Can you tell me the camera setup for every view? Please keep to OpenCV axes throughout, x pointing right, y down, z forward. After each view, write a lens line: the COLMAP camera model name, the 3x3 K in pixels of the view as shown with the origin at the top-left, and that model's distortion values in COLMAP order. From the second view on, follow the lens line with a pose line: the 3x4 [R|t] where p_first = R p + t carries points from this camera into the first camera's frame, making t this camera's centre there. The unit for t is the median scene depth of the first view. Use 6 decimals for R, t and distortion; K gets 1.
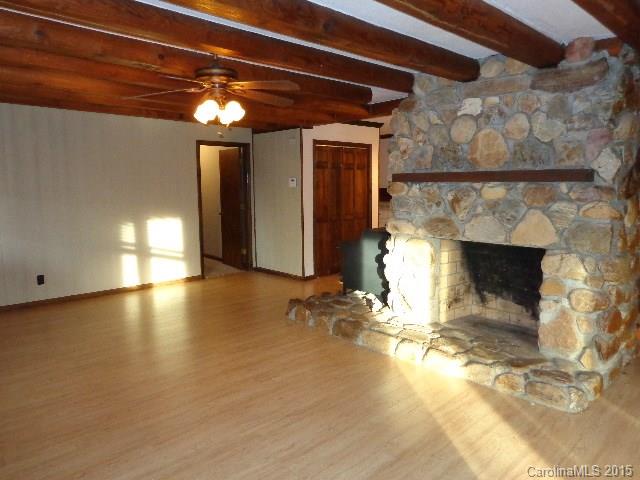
lens RADIAL K [[453.5, 0, 320.0], [0, 453.5, 240.0], [0, 0, 1]] dist [-0.003574, -0.001146]
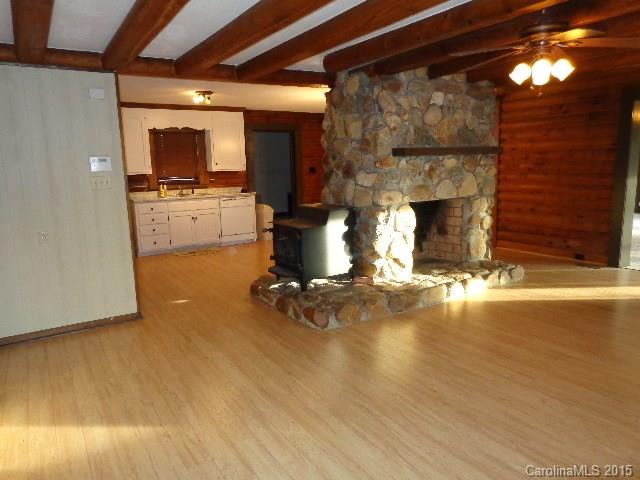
lens RADIAL K [[454.5, 0, 328.5], [0, 454.5, 231.4], [0, 0, 1]] dist [0.004060, 0.009021]
pose [[0.175603, -0.153747, 0.972381, -1.038252], [0.147131, 0.980735, 0.128497, -0.124301], [-0.973404, 0.120503, 0.194841, 1.049405]]
